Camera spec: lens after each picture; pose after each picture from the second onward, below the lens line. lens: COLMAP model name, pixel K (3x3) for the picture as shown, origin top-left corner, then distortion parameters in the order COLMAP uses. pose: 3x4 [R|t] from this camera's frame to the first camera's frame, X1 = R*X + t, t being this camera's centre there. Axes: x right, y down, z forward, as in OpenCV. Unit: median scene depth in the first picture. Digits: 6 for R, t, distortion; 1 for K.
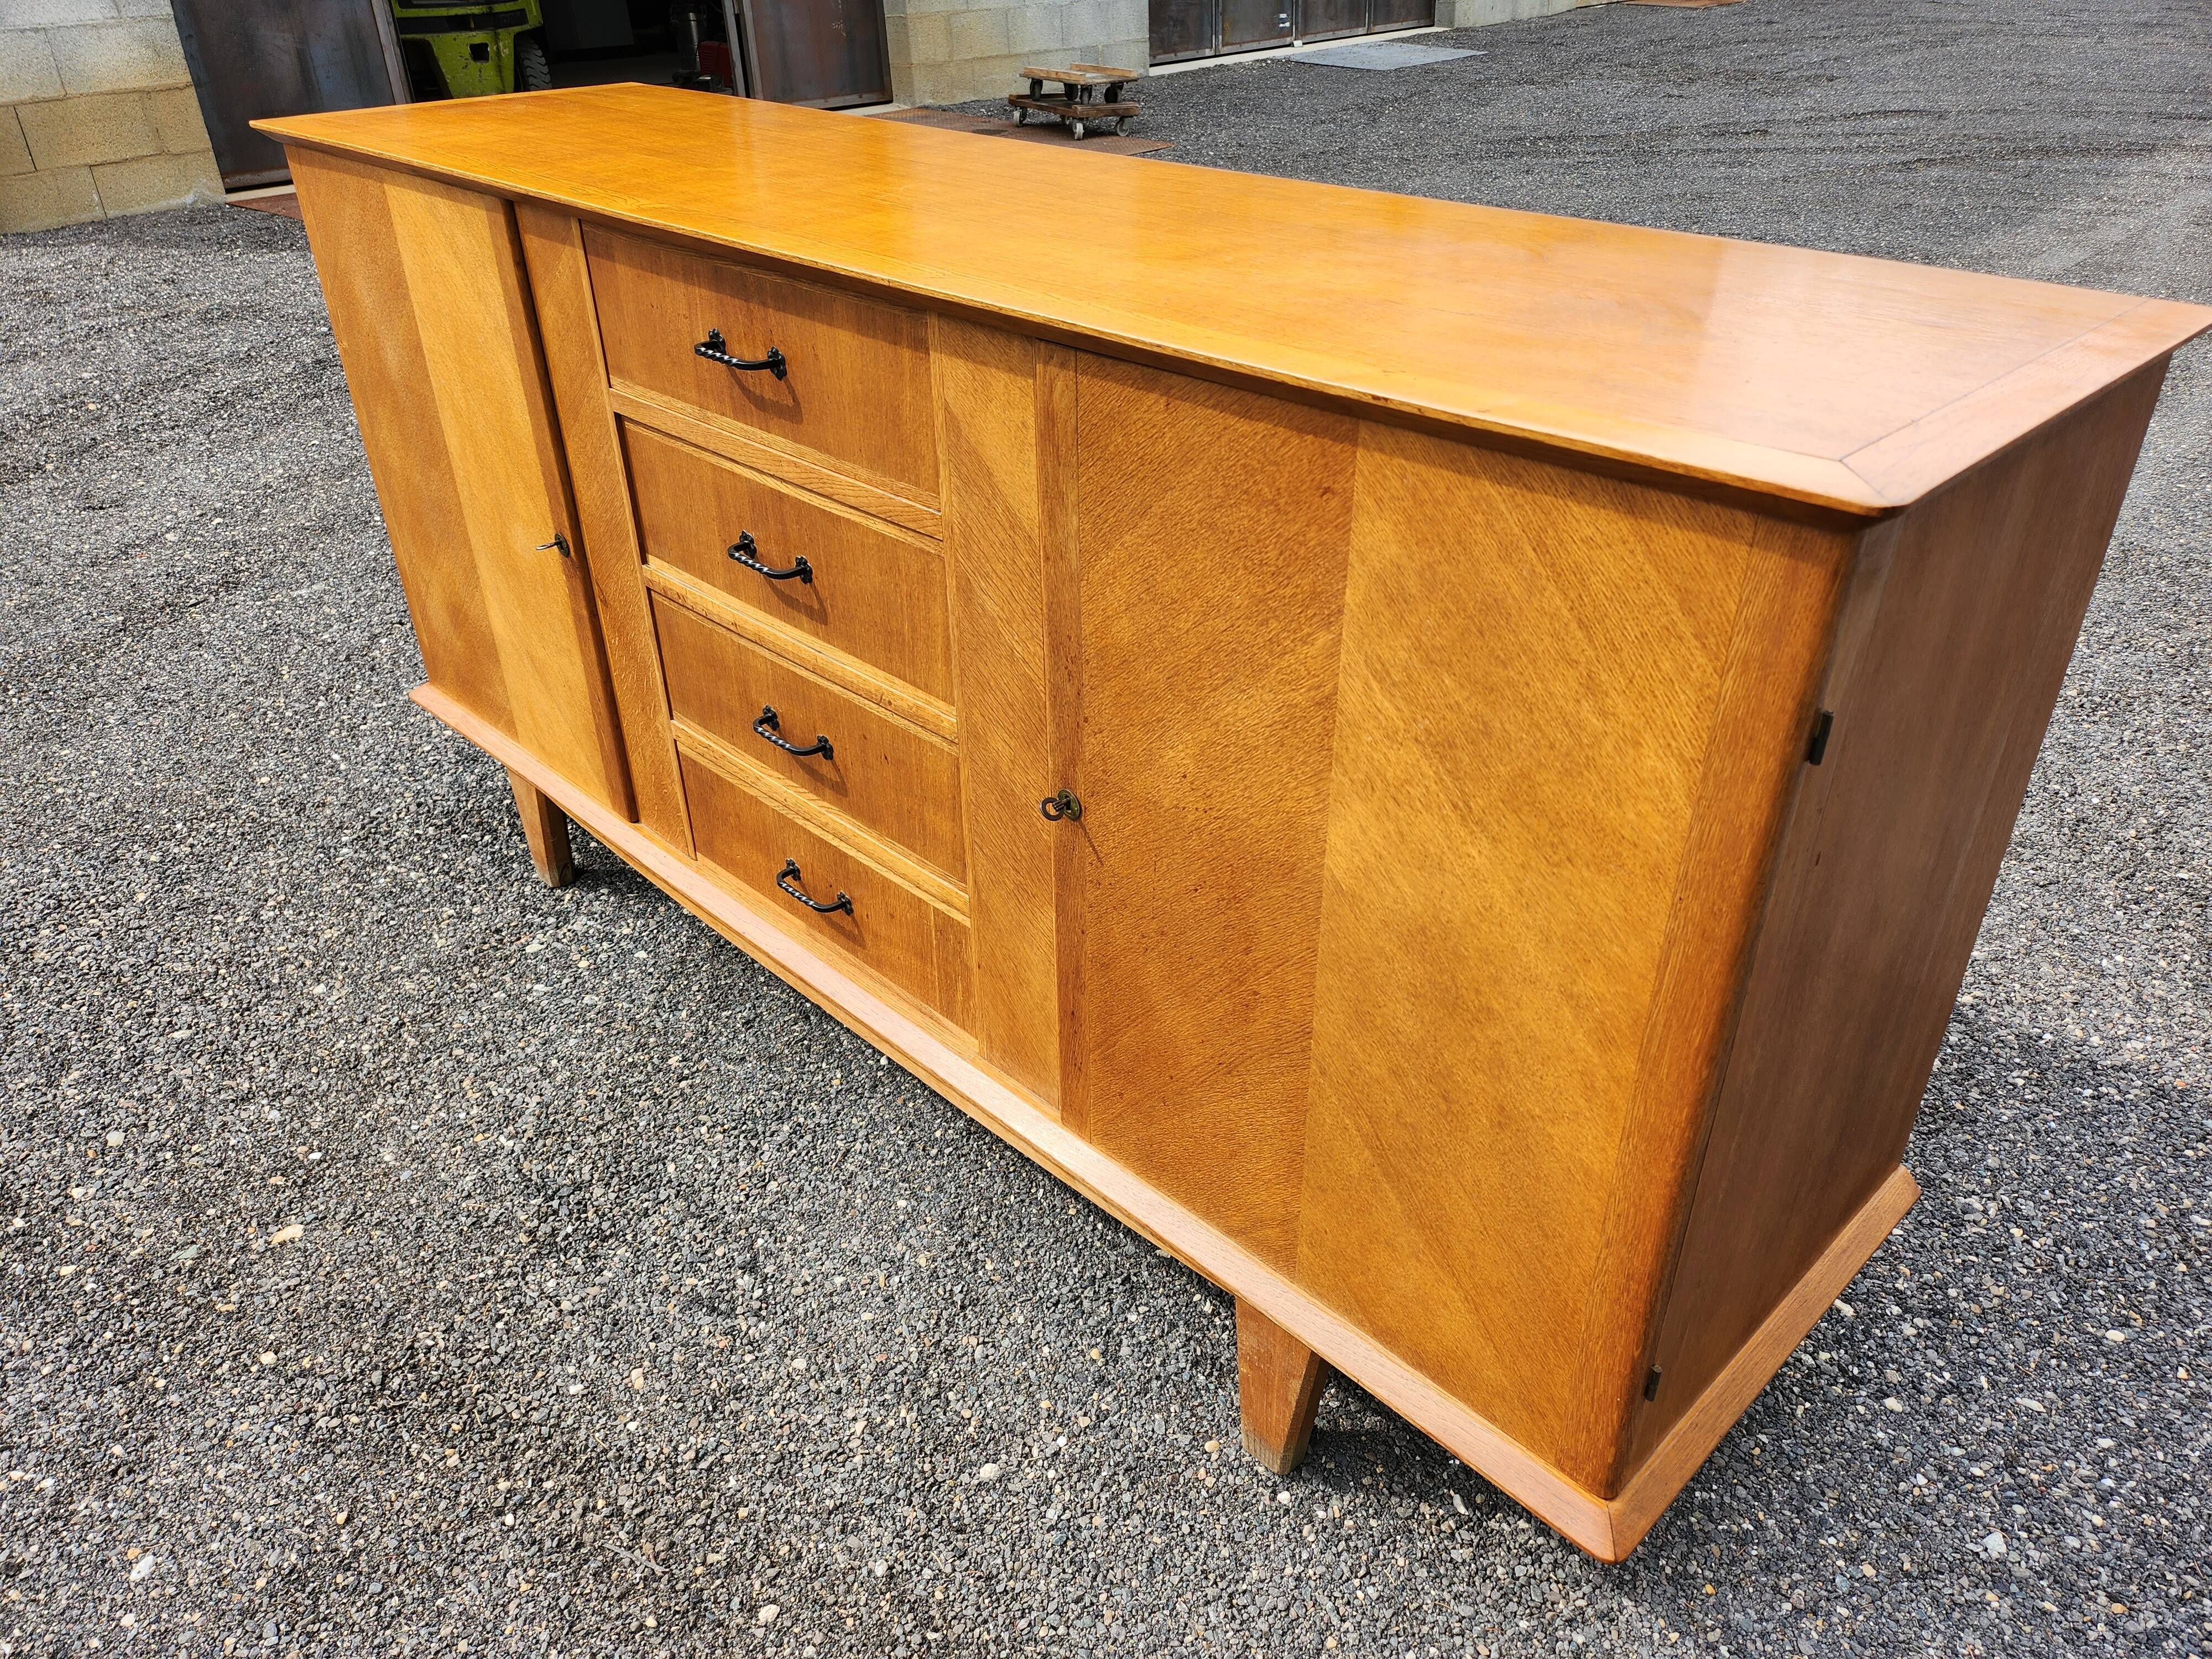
lens RADIAL K [[1560.2, 0, 1094.1], [0, 1560.2, 851.3], [0, 0, 1]] dist [0.076123, -0.083750]
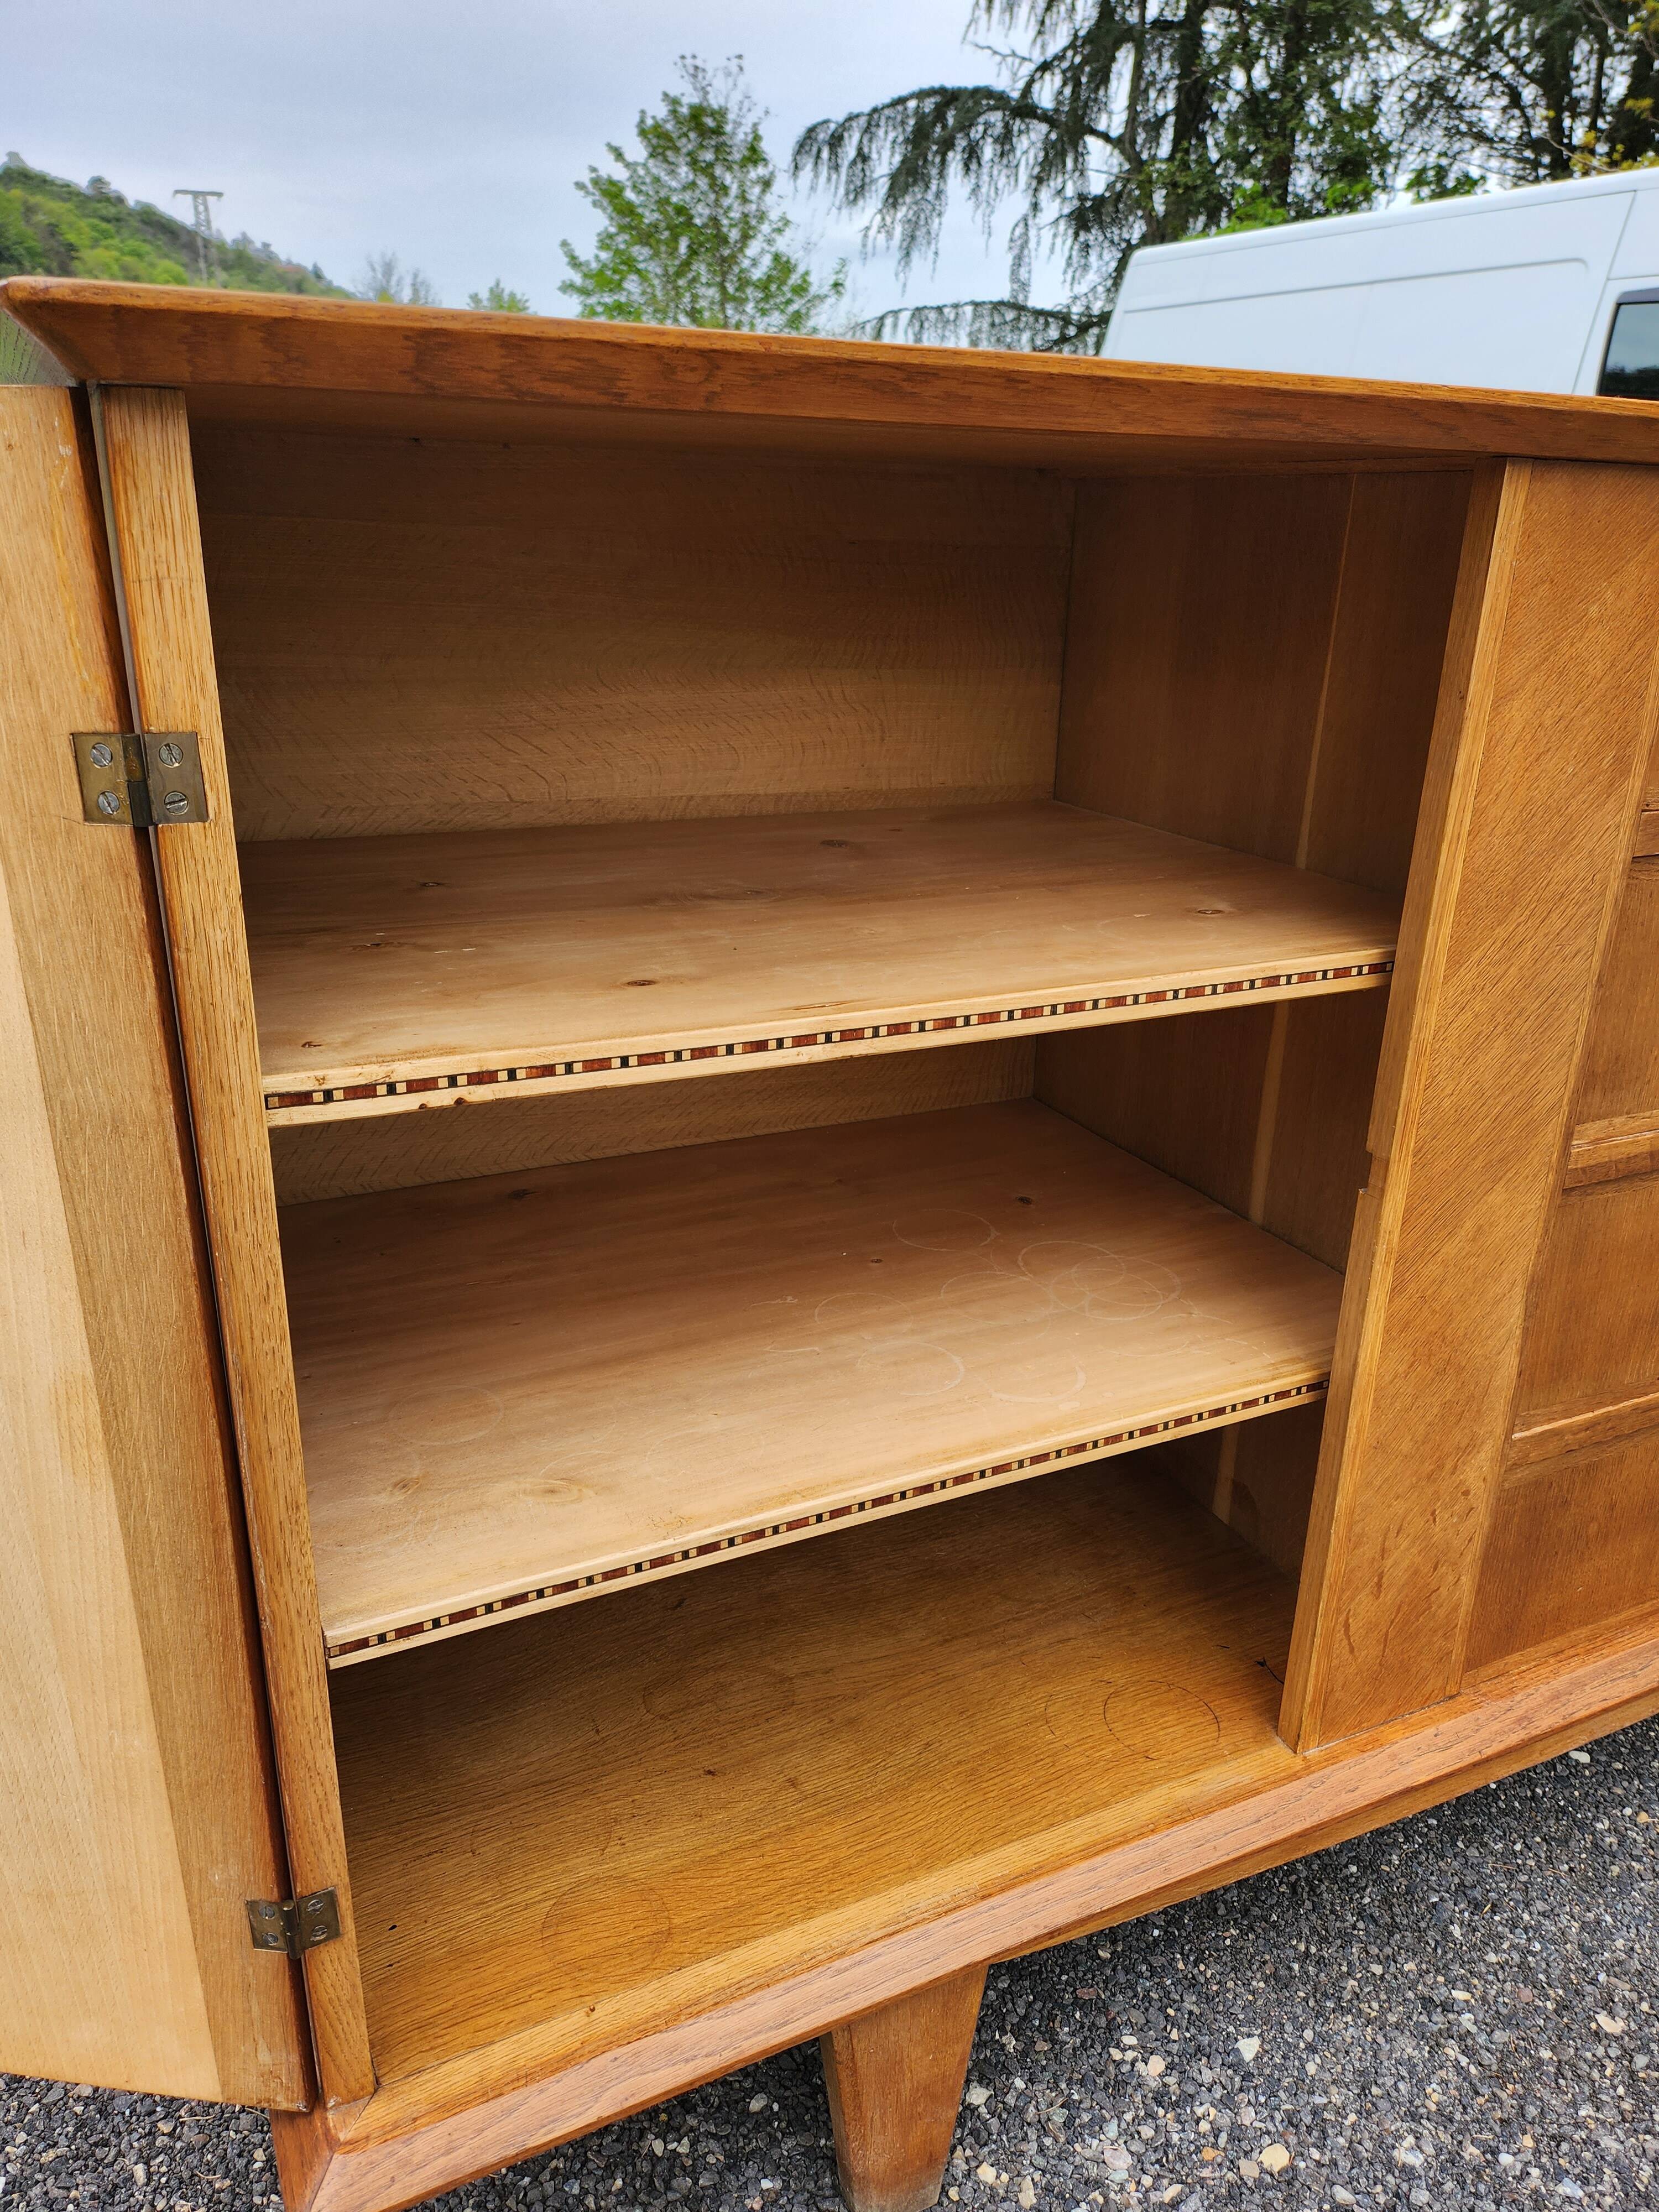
lens RADIAL K [[1569.7, 0, 821.8], [0, 1569.7, 1119.9], [0, 0, 1]] dist [0.064973, -0.073376]
pose [[0.315445, -0.321653, 0.892768, -0.964102], [0.477235, 0.866943, 0.143726, -0.446690], [-0.820208, 0.380722, 0.426976, 1.134288]]
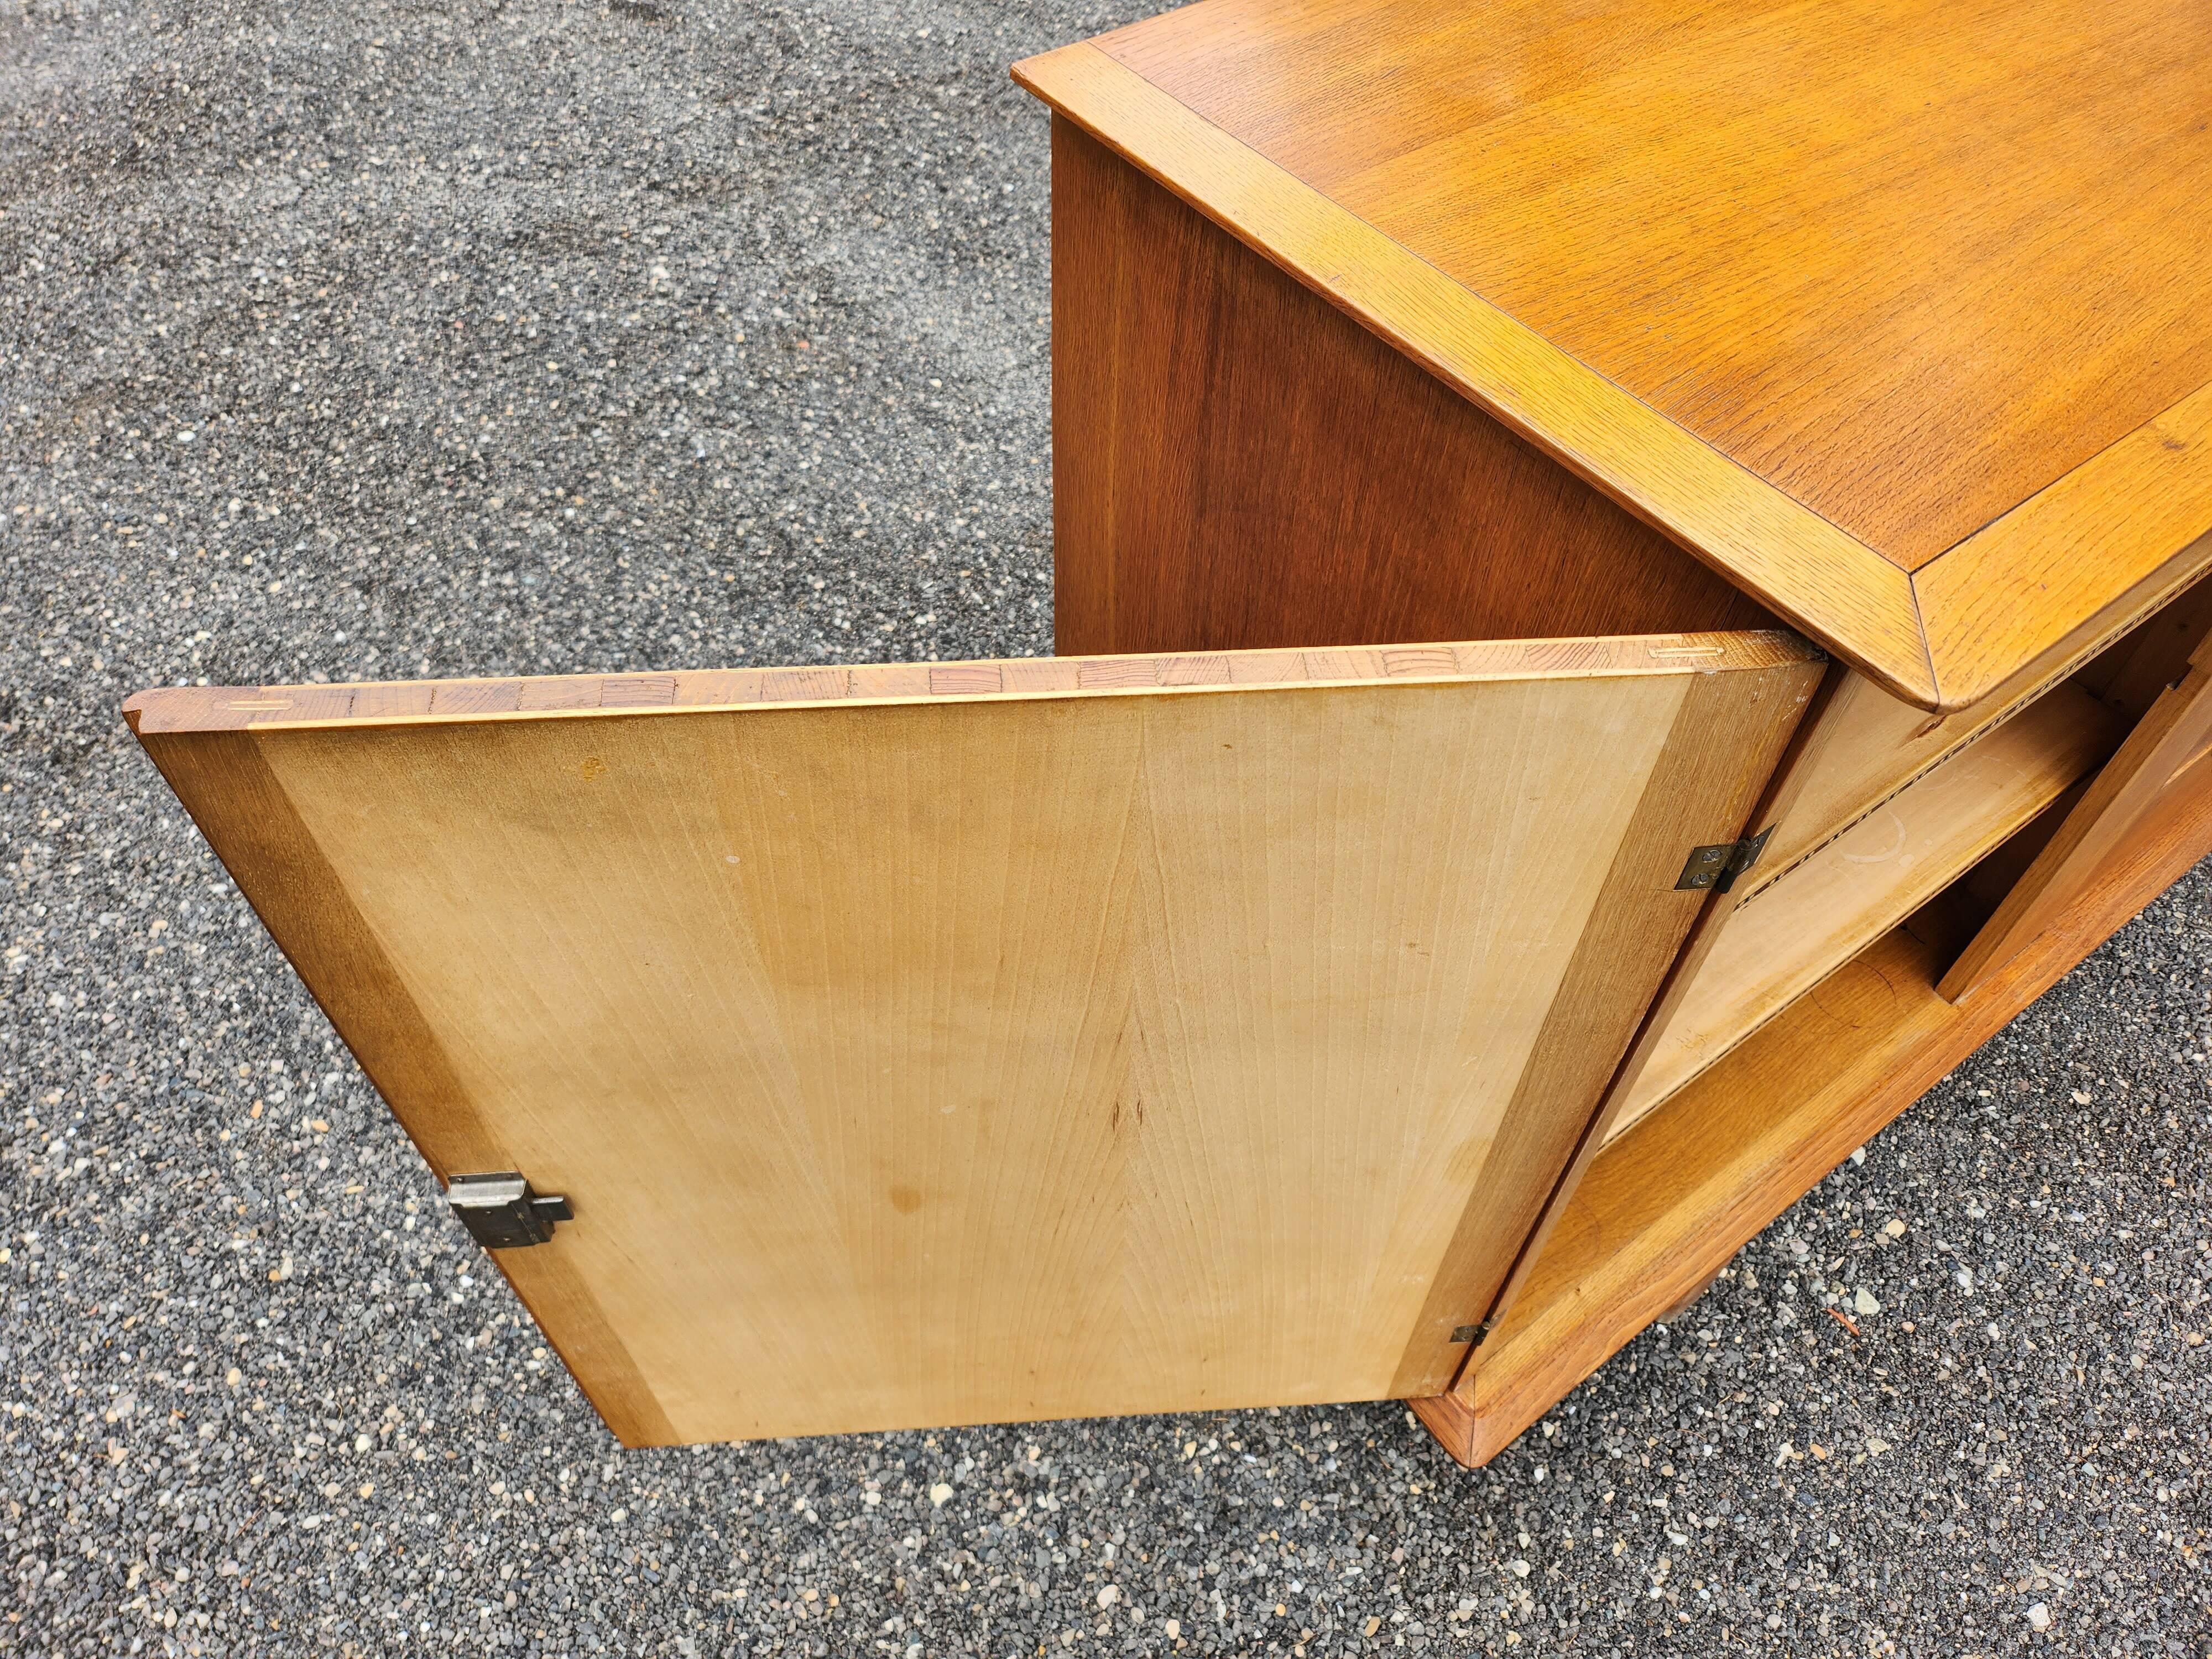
lens RADIAL K [[1560.2, 0, 1117.1], [0, 1560.2, 851.9], [0, 0, 1]] dist [0.076123, -0.083750]
pose [[0.131523, -0.762165, 0.633881, -0.969951], [0.502139, 0.602554, 0.620311, -0.889189], [-0.854727, 0.236711, 0.461962, 1.324400]]
